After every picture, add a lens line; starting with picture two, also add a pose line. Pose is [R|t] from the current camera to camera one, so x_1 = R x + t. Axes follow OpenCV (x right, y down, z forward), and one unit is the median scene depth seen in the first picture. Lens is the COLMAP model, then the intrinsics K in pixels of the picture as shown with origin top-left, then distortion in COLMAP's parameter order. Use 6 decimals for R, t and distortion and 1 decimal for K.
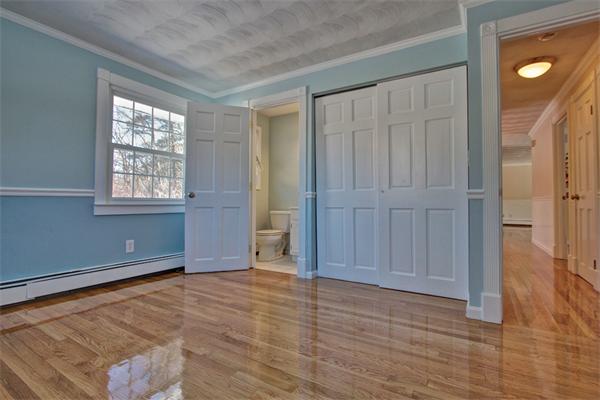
lens RADIAL K [[291.8, 0, 302.5], [0, 291.8, 195.7], [0, 0, 1]] dist [0.001381, 0.000325]
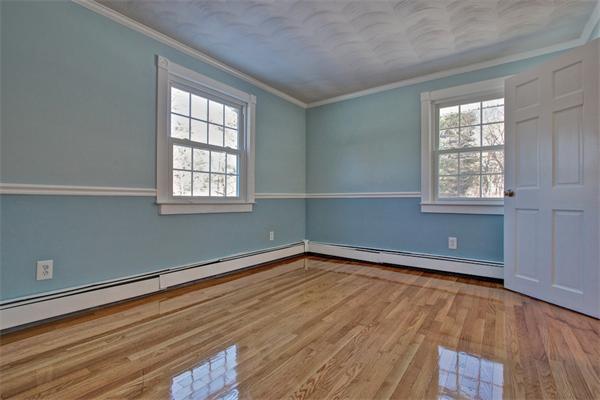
lens RADIAL K [[275.9, 0, 302.0], [0, 275.9, 197.7], [0, 0, 1]] dist [-0.014130, 0.000167]
pose [[-0.069872, -0.016234, -0.997424, 0.485359], [0.012860, 0.999770, -0.017173, 0.018686], [0.997473, -0.014027, -0.069647, 0.566360]]
